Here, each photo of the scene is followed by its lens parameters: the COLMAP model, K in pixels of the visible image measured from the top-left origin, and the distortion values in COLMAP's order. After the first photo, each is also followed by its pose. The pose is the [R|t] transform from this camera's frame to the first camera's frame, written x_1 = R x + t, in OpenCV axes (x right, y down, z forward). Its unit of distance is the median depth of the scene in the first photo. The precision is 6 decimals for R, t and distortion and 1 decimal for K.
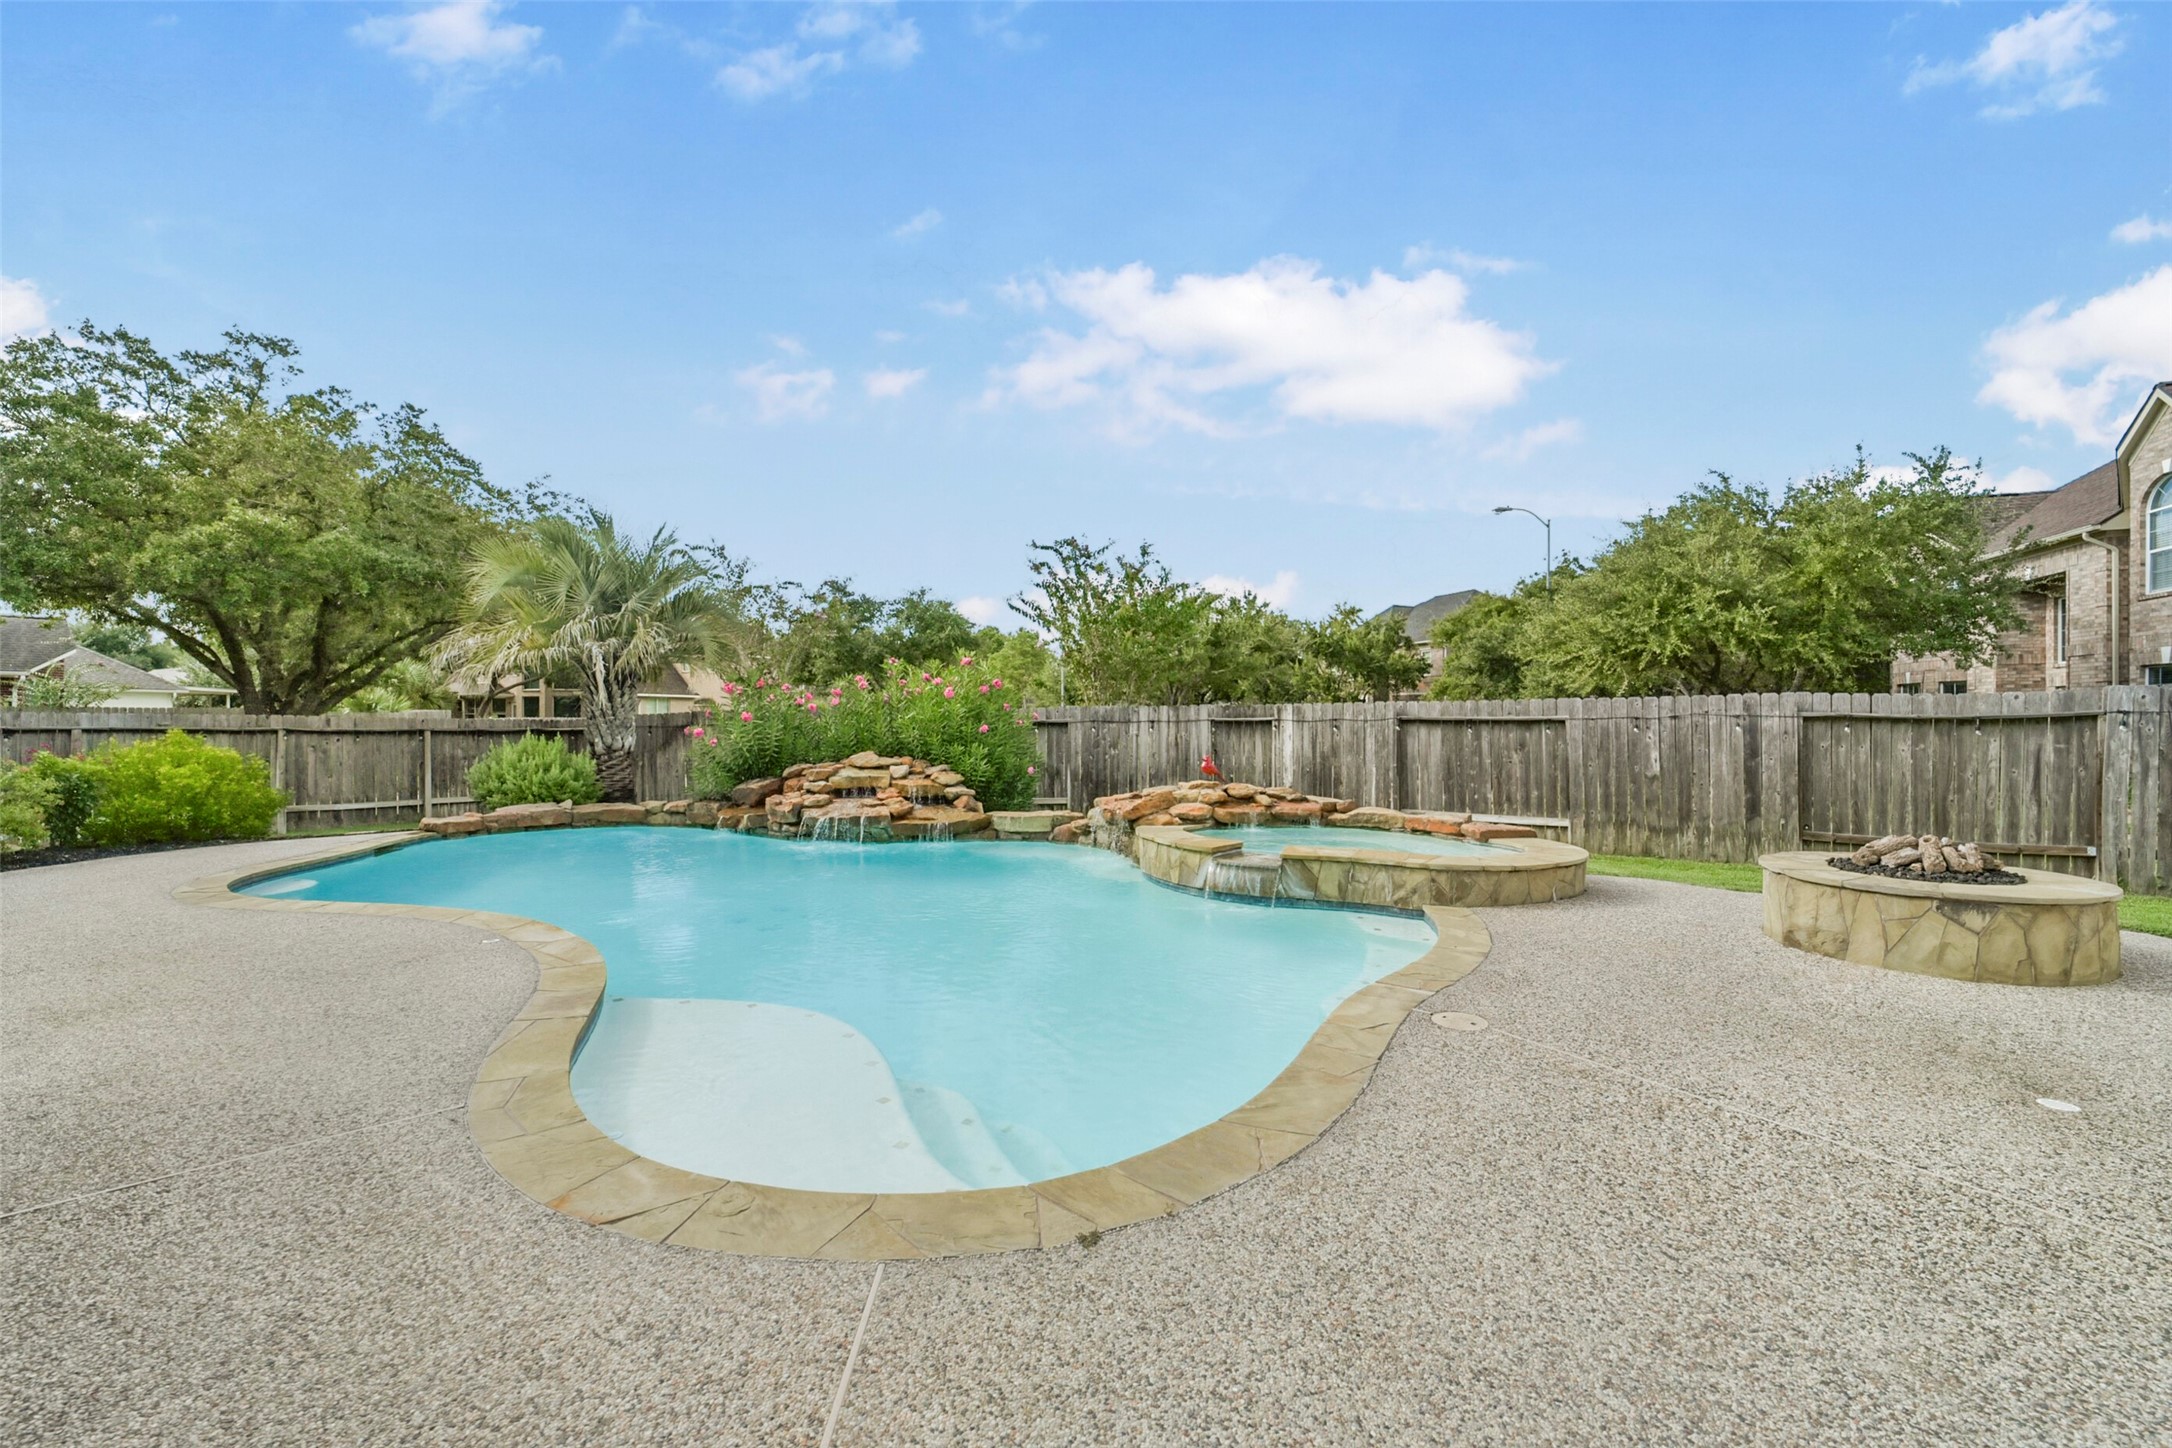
lens RADIAL K [[864.0, 0, 1094.9], [0, 864.0, 718.5], [0, 0, 1]] dist [-0.039124, 0.009880]
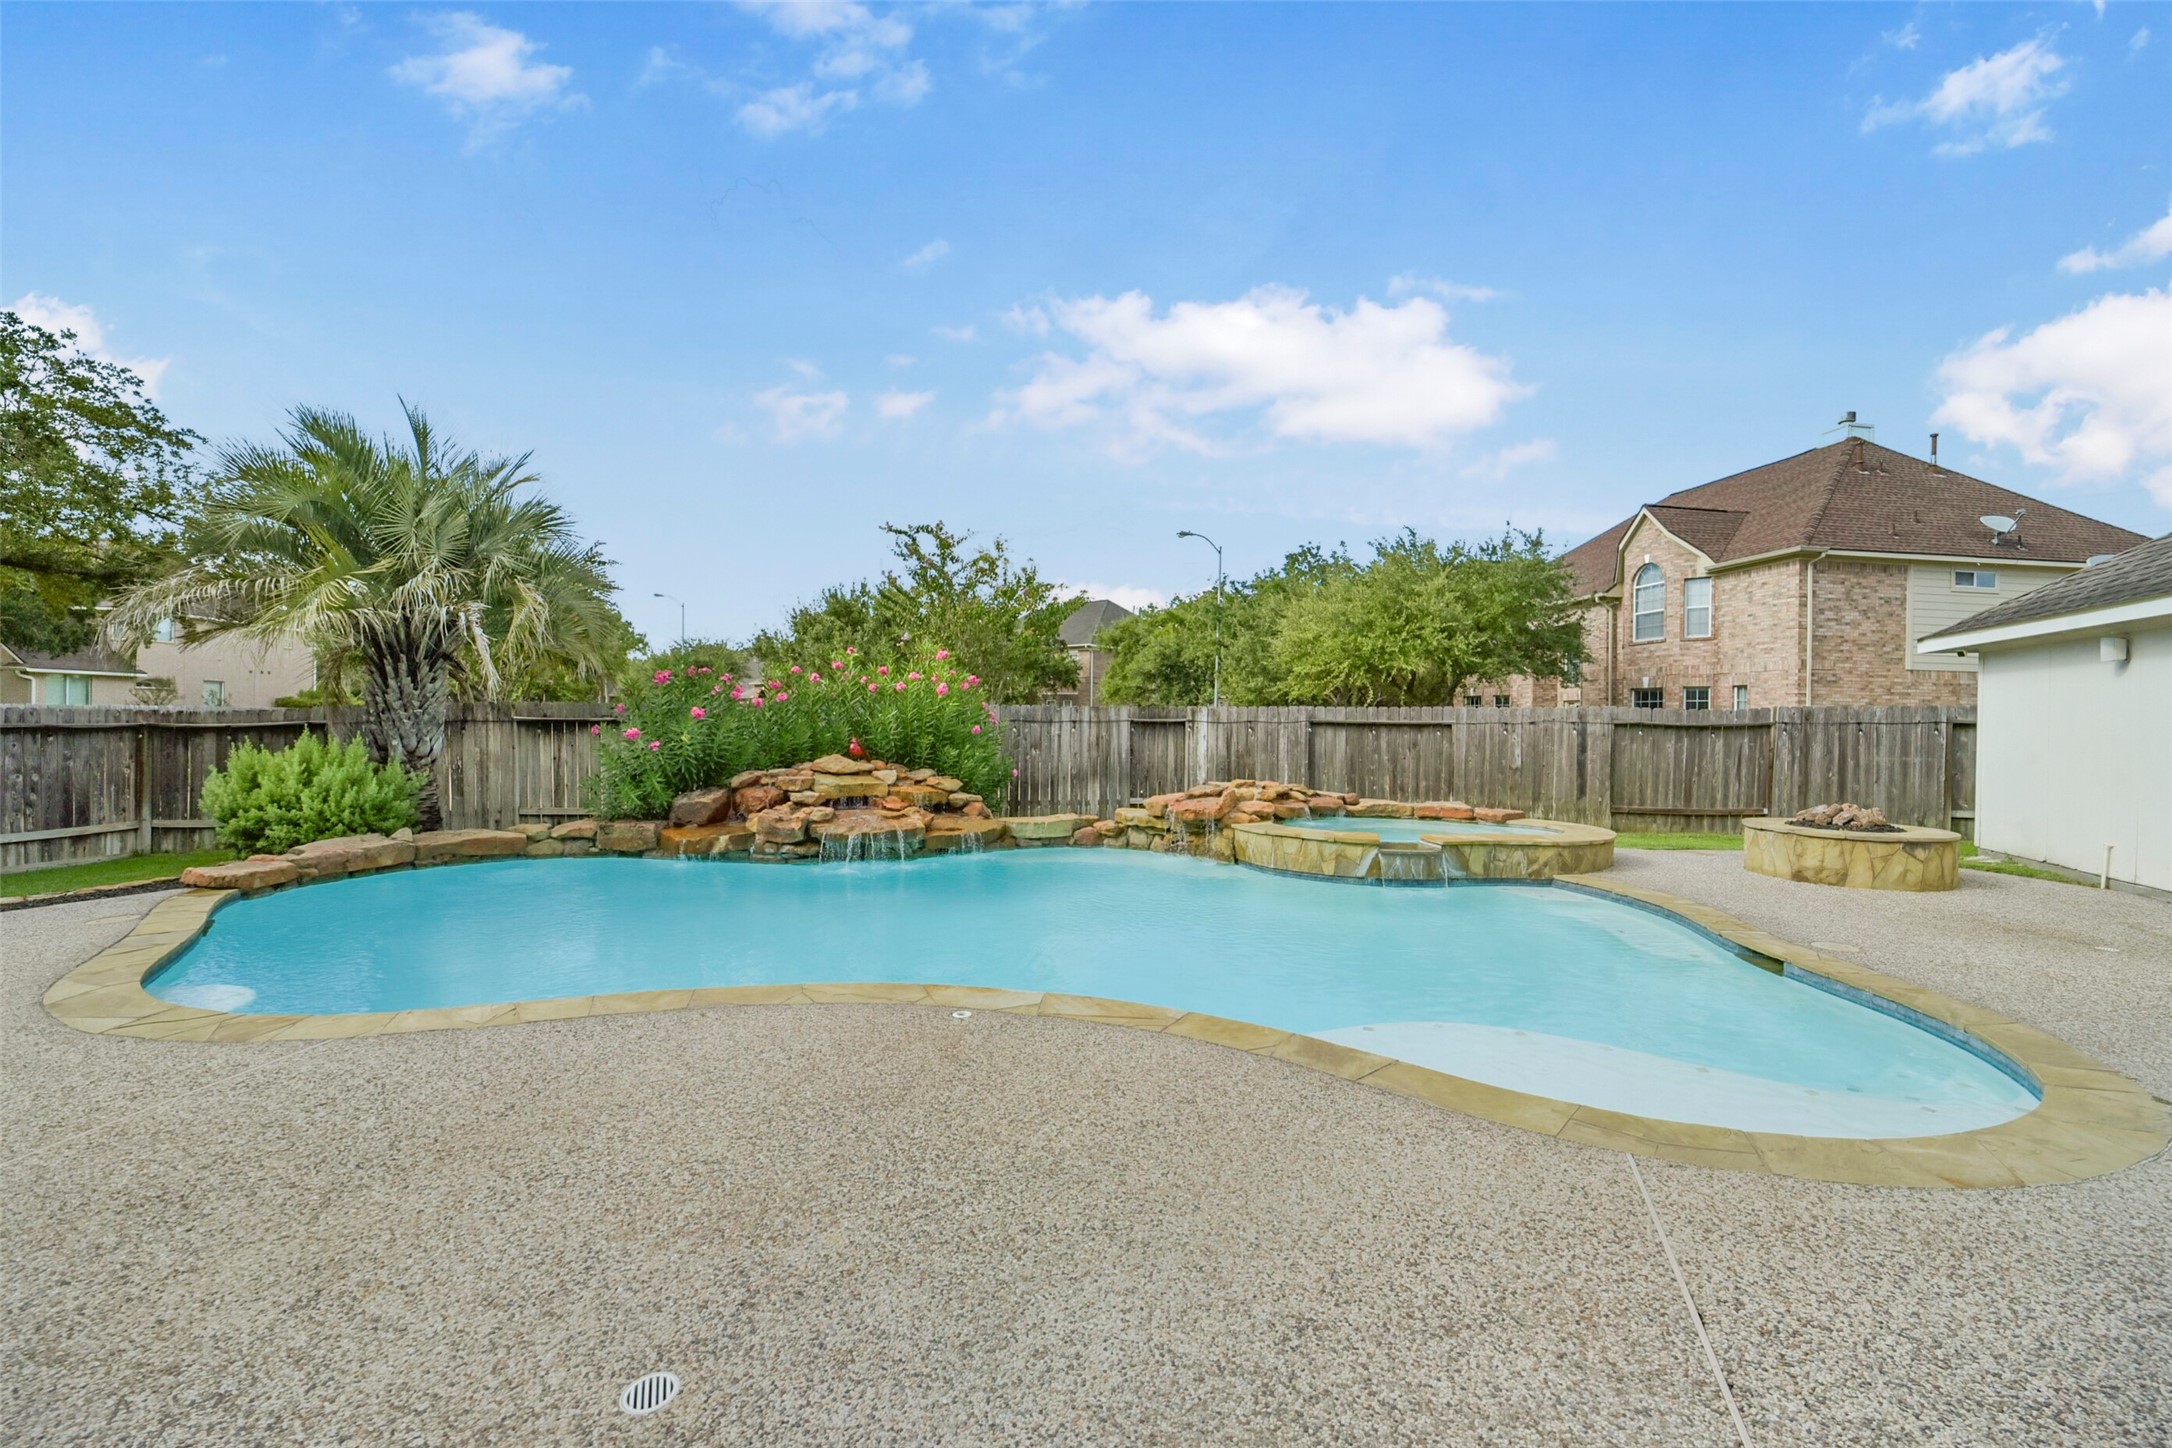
lens RADIAL K [[864.0, 0, 1094.9], [0, 864.0, 718.5], [0, 0, 1]] dist [-0.039124, 0.009880]
pose [[0.884103, 0.008919, 0.467207, -0.462881], [-0.011357, 0.999933, 0.002403, -0.003473], [-0.467154, -0.007430, 0.884145, 0.125013]]
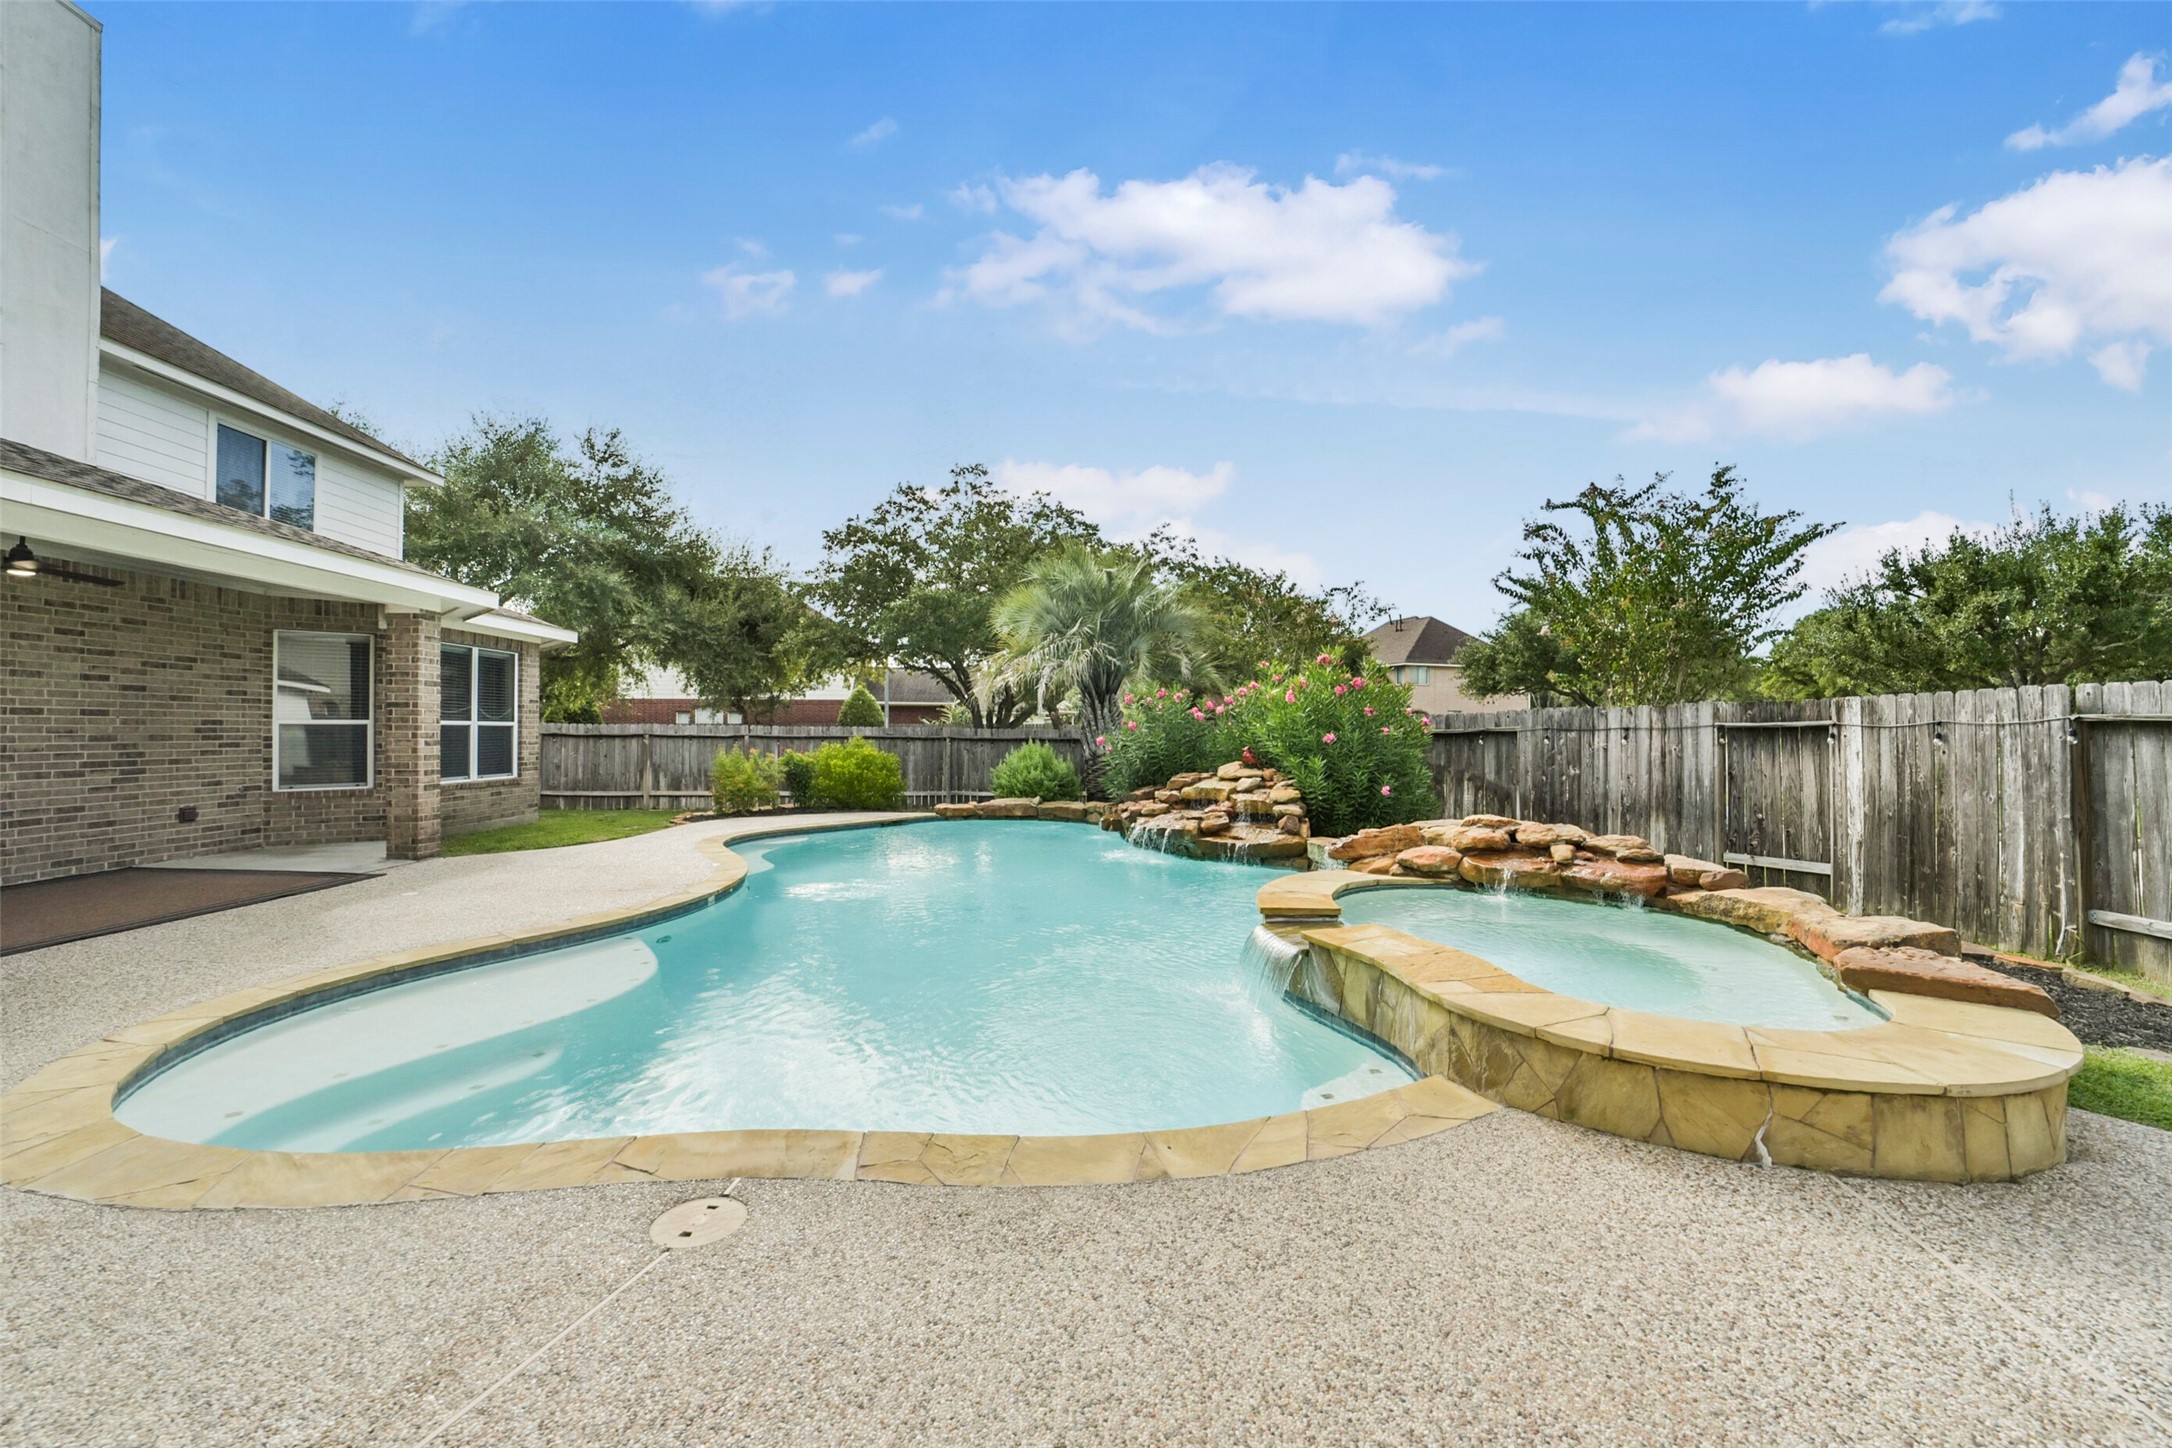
lens RADIAL K [[857.3, 0, 1090.7], [0, 857.3, 722.1], [0, 0, 1]] dist [-0.040935, 0.009374]
pose [[0.644465, -0.010407, -0.764563, 0.370985], [0.002615, 0.999932, -0.011407, 0.005551], [0.764629, 0.005352, 0.644448, 0.294094]]
